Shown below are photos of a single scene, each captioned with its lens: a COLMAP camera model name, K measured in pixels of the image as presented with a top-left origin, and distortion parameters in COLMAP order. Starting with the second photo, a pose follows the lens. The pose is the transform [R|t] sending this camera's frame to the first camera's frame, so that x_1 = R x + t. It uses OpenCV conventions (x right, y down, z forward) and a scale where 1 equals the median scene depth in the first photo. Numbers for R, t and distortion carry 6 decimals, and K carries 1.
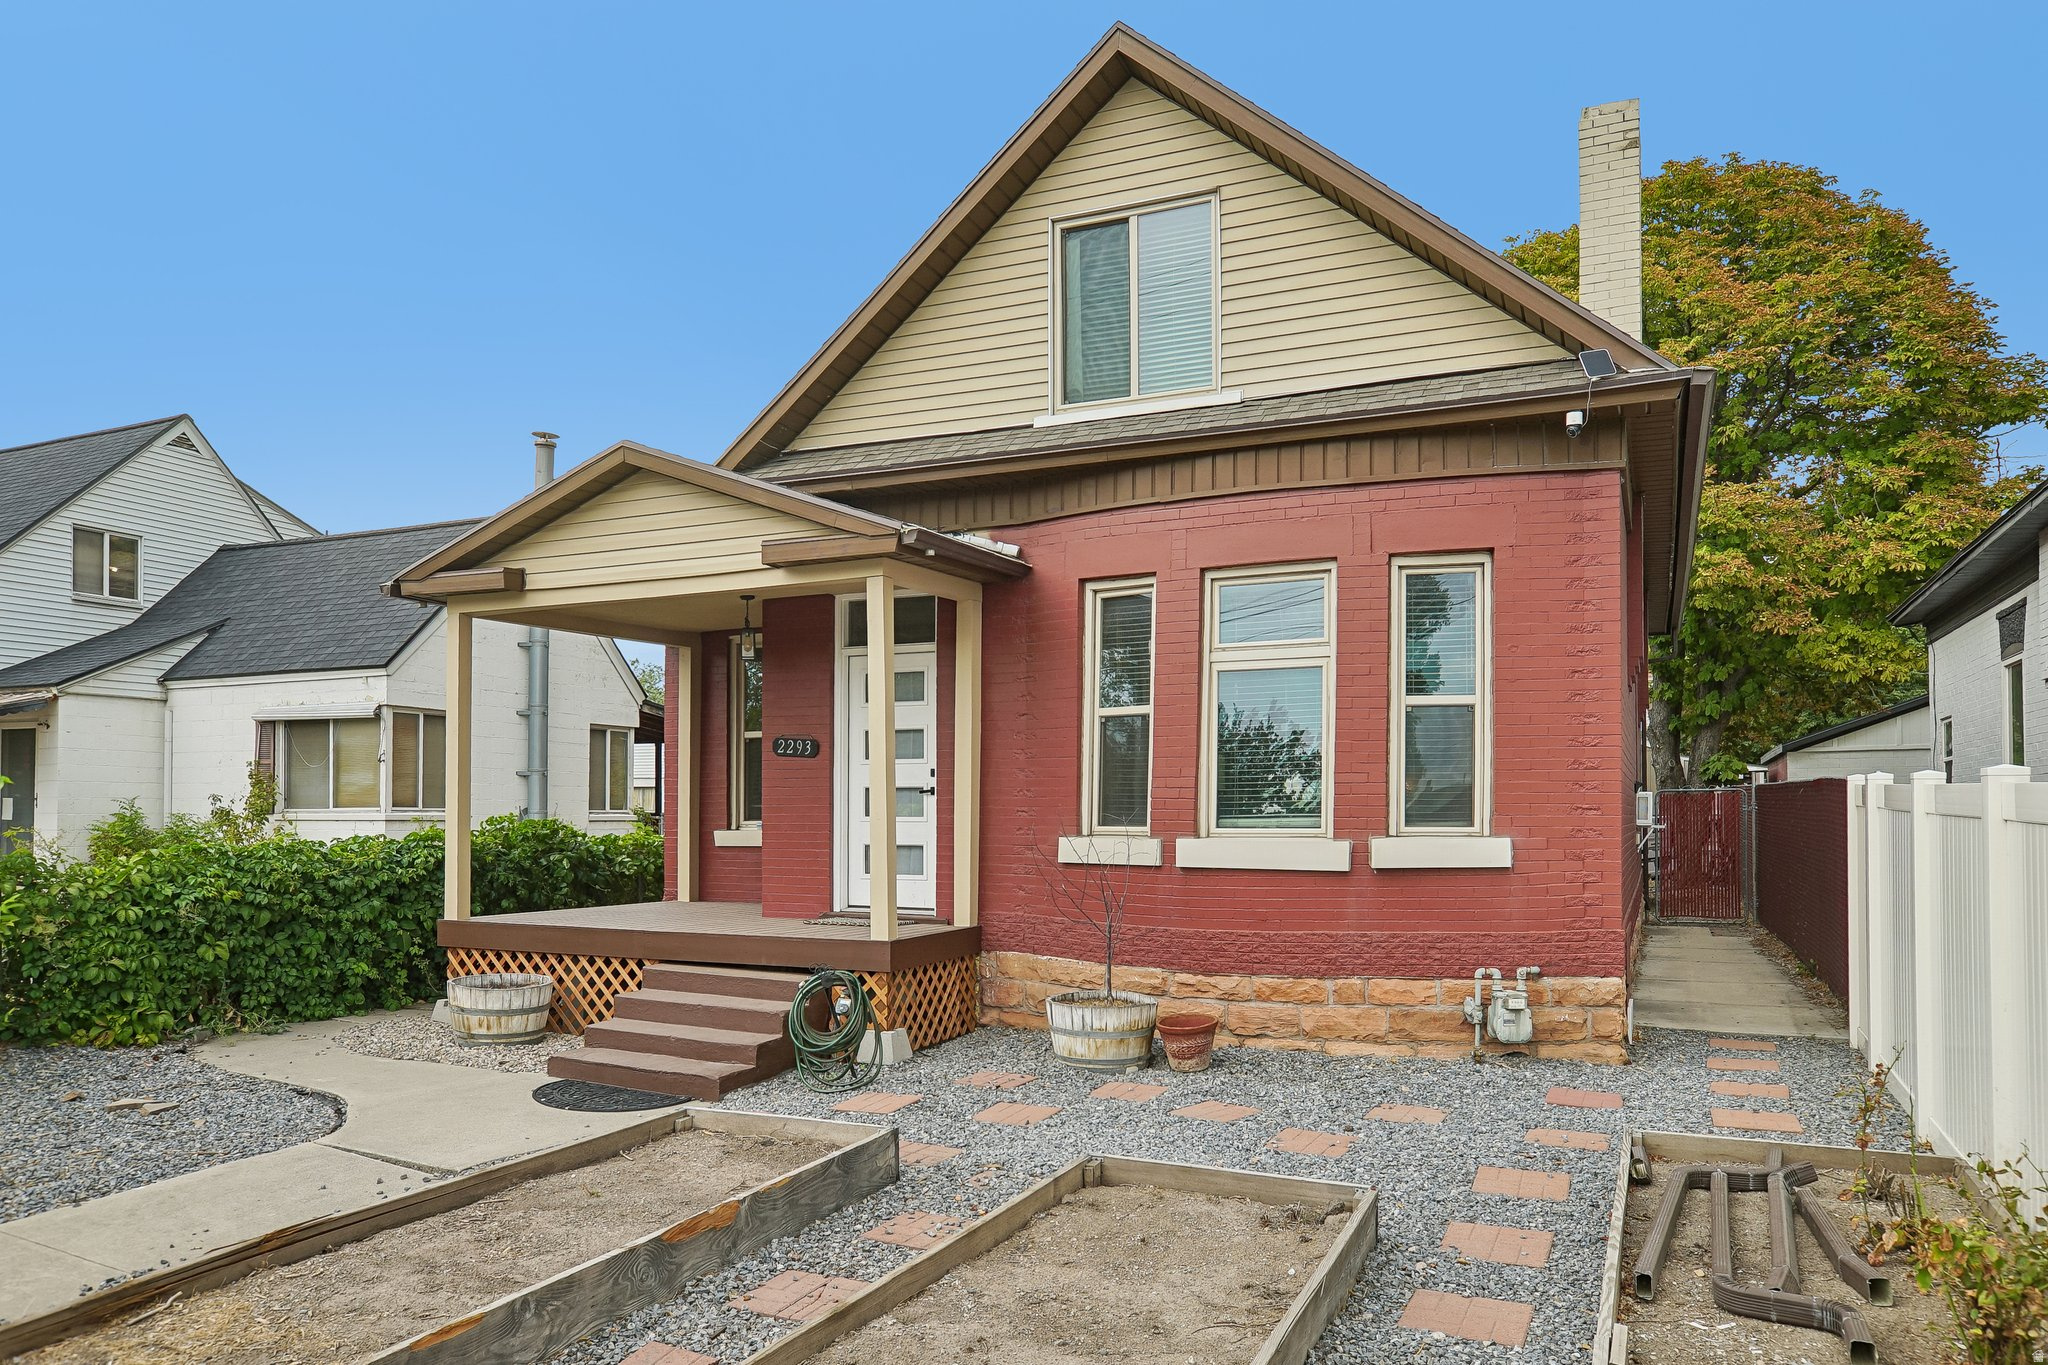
lens RADIAL K [[1352.0, 0, 1023.7], [0, 1352.0, 763.3], [0, 0, 1]] dist [-0.050432, 0.002889]
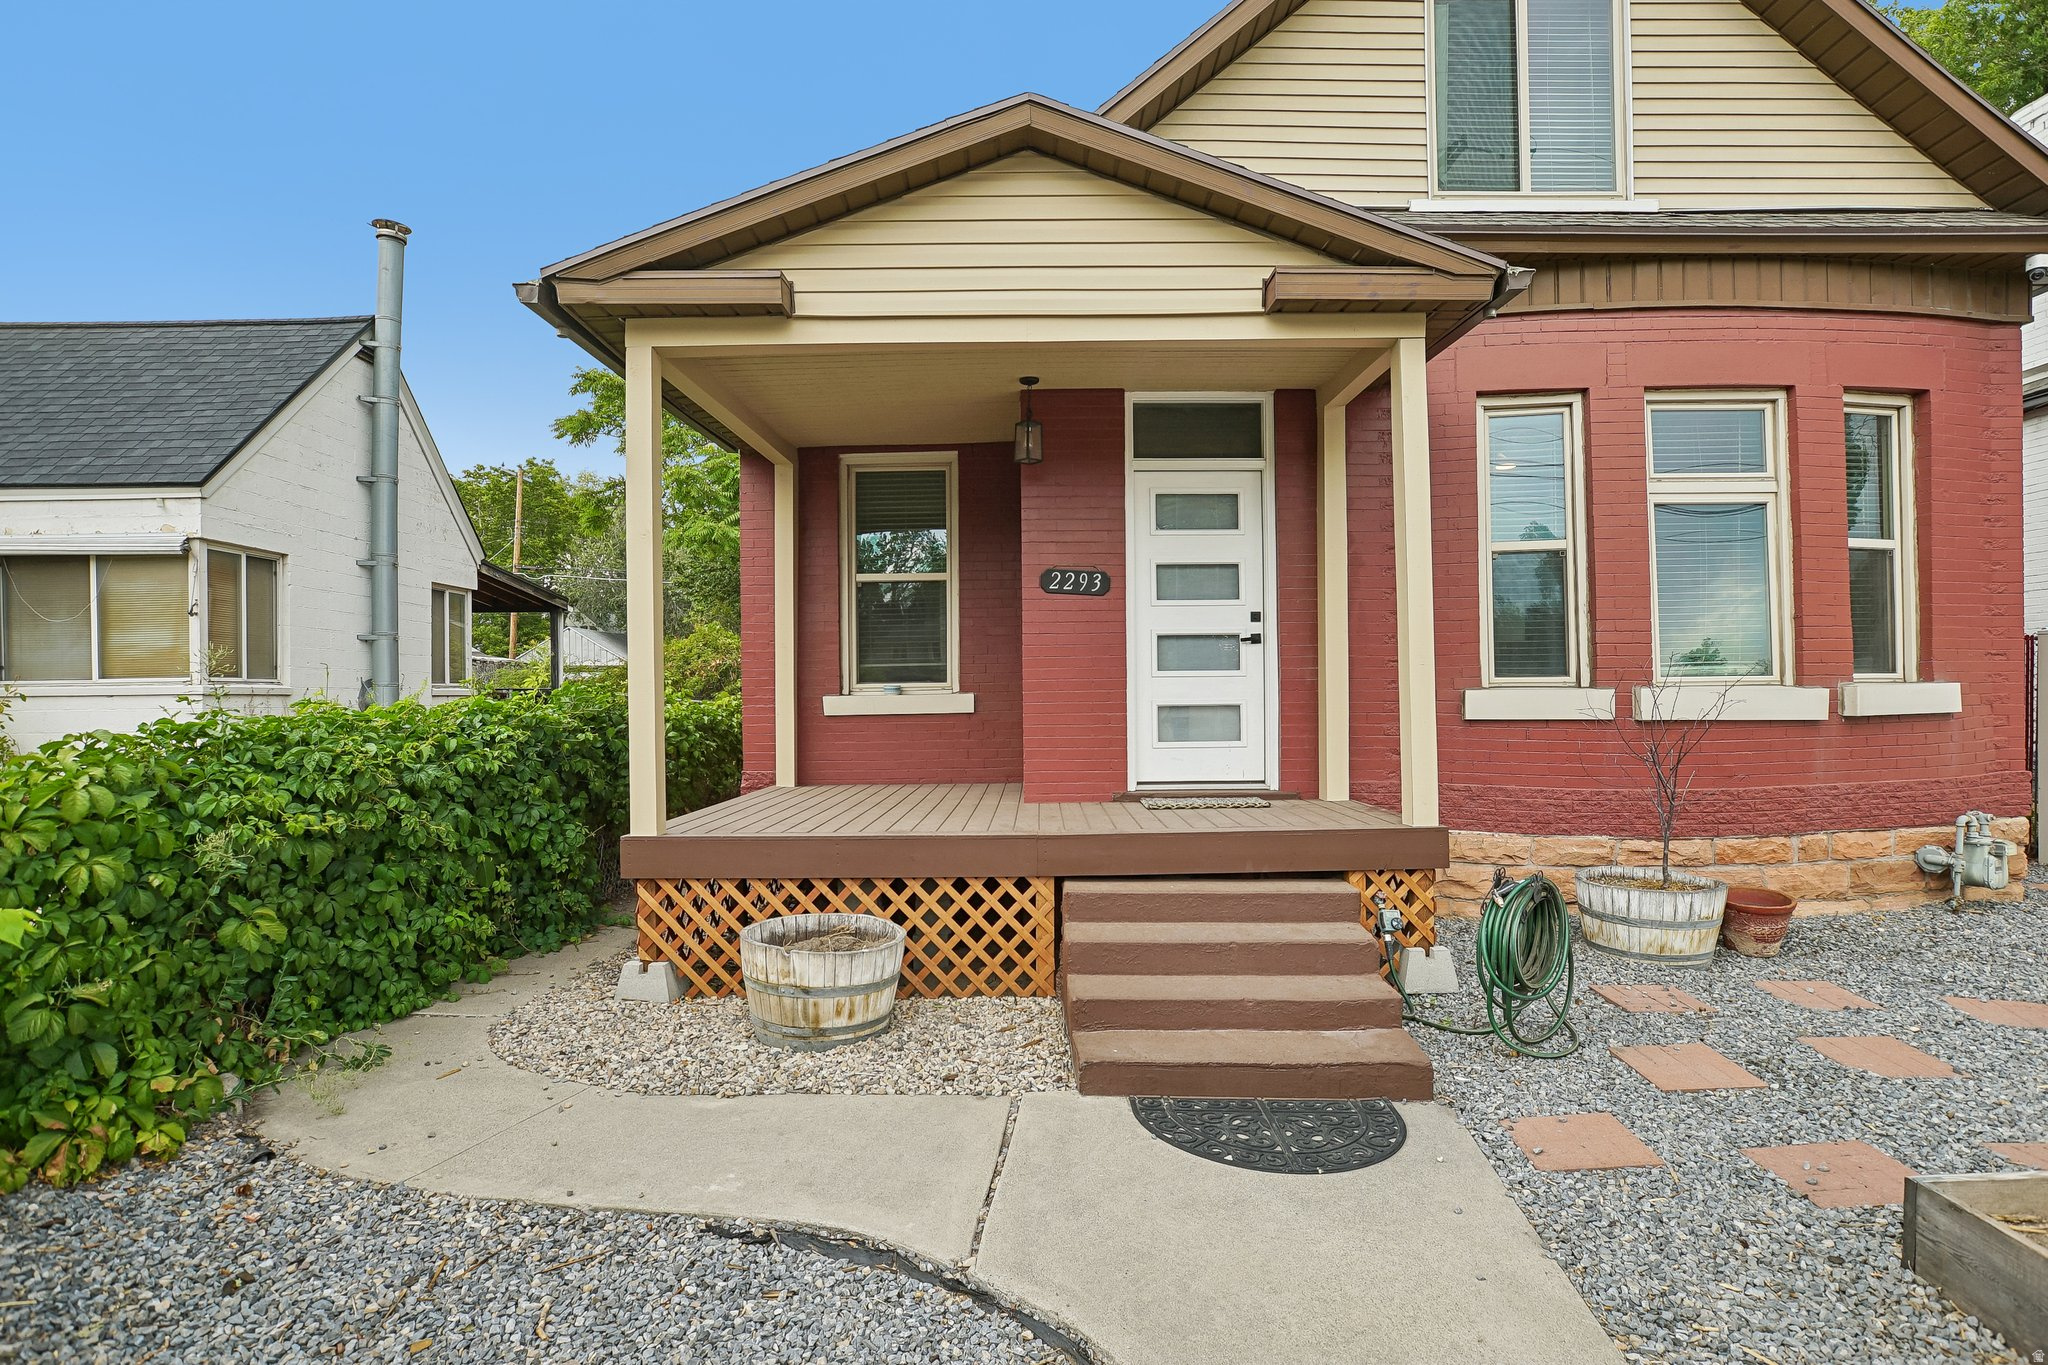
lens RADIAL K [[1036.2, 0, 1027.0], [0, 1036.2, 676.6], [0, 0, 1]] dist [-0.069343, 0.032390]
pose [[0.912805, -0.002392, 0.408388, -0.506621], [-0.004919, 0.999846, 0.016850, 0.037615], [-0.408366, -0.017389, 0.912653, 0.542183]]
